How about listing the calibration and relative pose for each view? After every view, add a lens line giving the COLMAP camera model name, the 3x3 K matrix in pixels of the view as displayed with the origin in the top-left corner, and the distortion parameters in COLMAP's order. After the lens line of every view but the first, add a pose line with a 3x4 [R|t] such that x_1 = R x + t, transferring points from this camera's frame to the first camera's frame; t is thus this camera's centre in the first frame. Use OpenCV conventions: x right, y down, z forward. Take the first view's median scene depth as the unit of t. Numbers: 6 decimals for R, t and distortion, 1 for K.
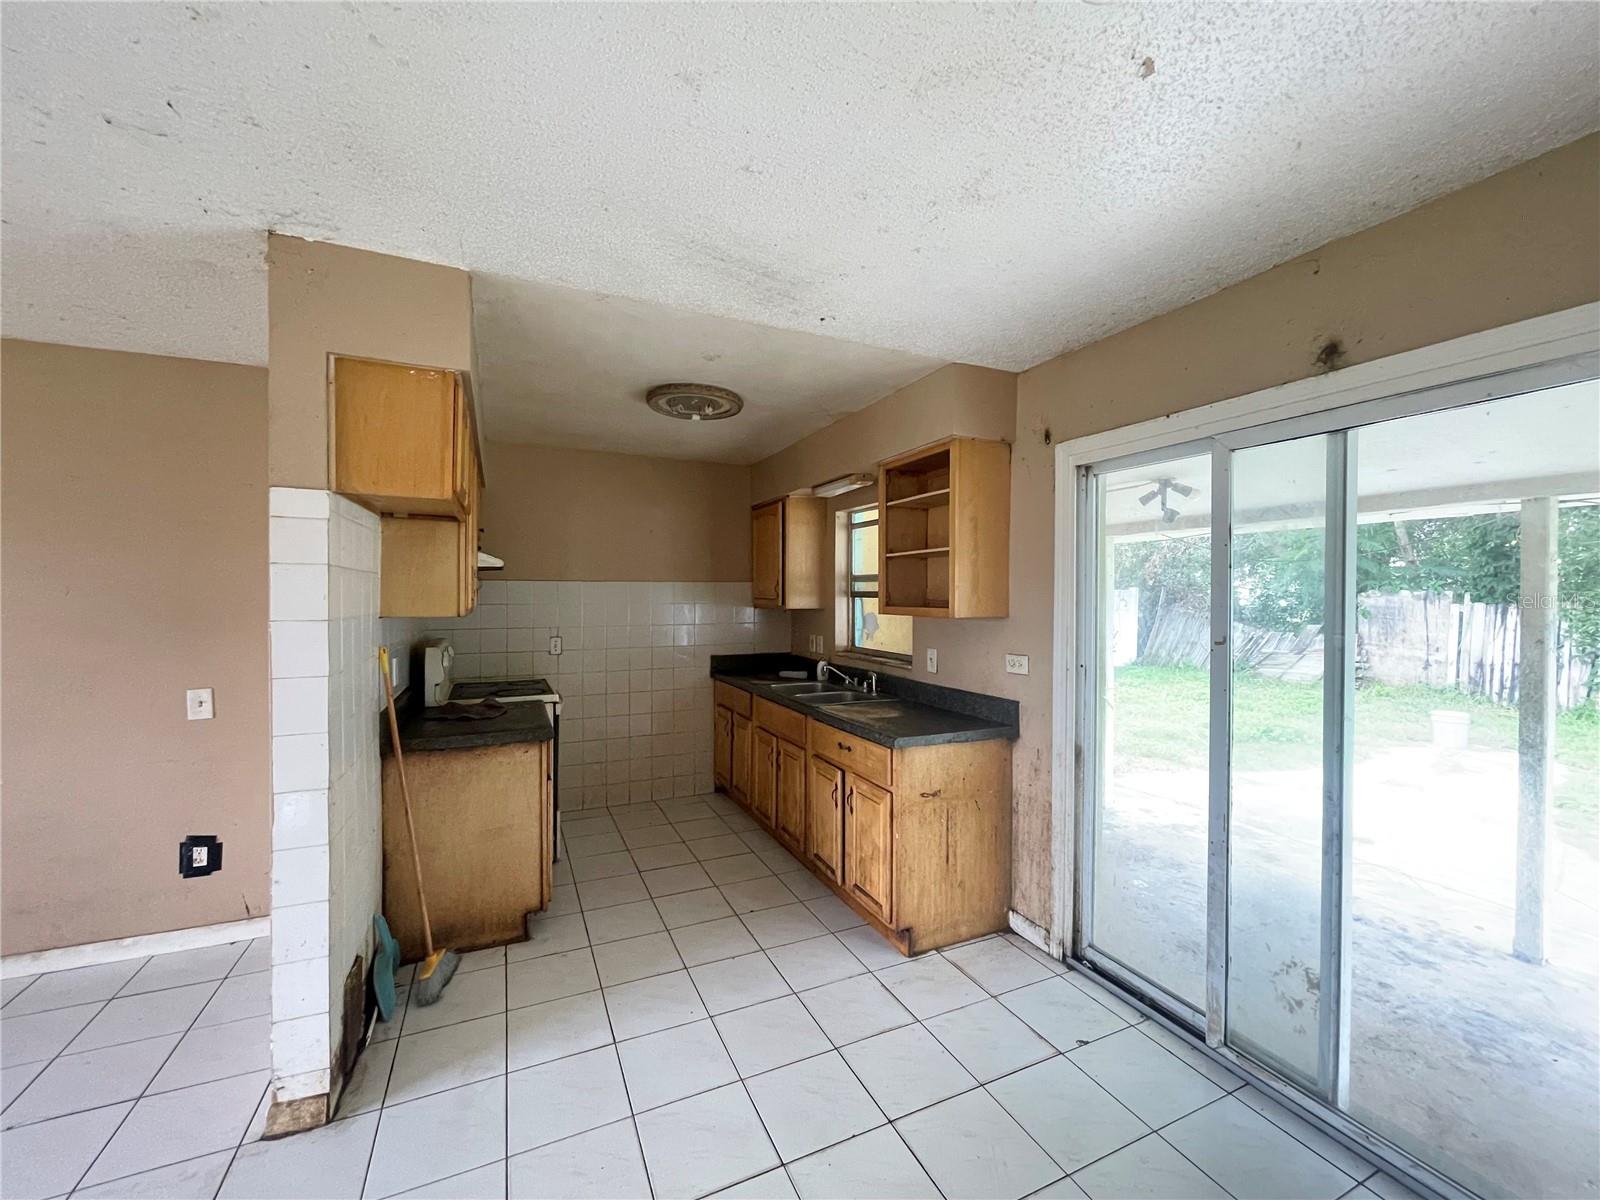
lens RADIAL K [[646.8, 0, 801.4], [0, 646.8, 601.5], [0, 0, 1]] dist [-0.003237, -0.000108]
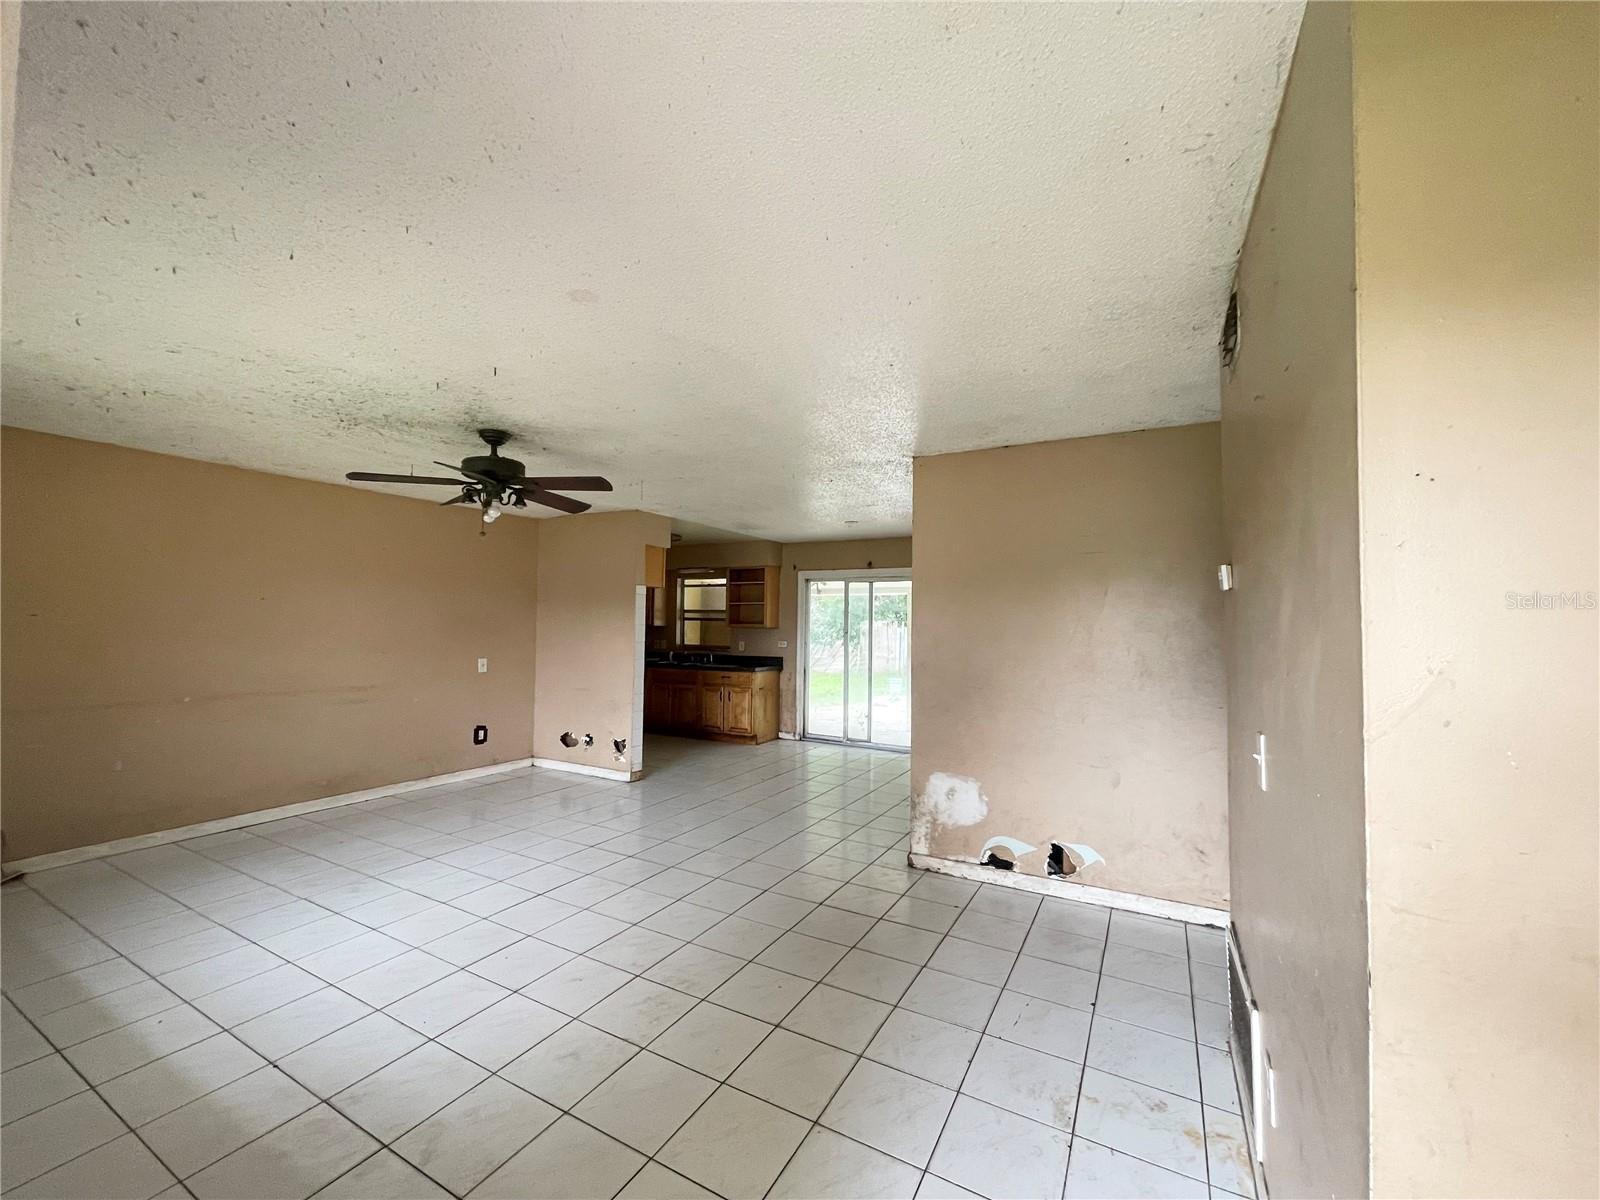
lens RADIAL K [[646.8, 0, 798.0], [0, 646.8, 597.9], [0, 0, 1]] dist [-0.003237, -0.000108]
pose [[0.808003, 0.030330, 0.588398, -1.323815], [-0.001703, 0.998790, -0.049146, 0.034177], [-0.589176, 0.038708, 0.807077, -1.384627]]
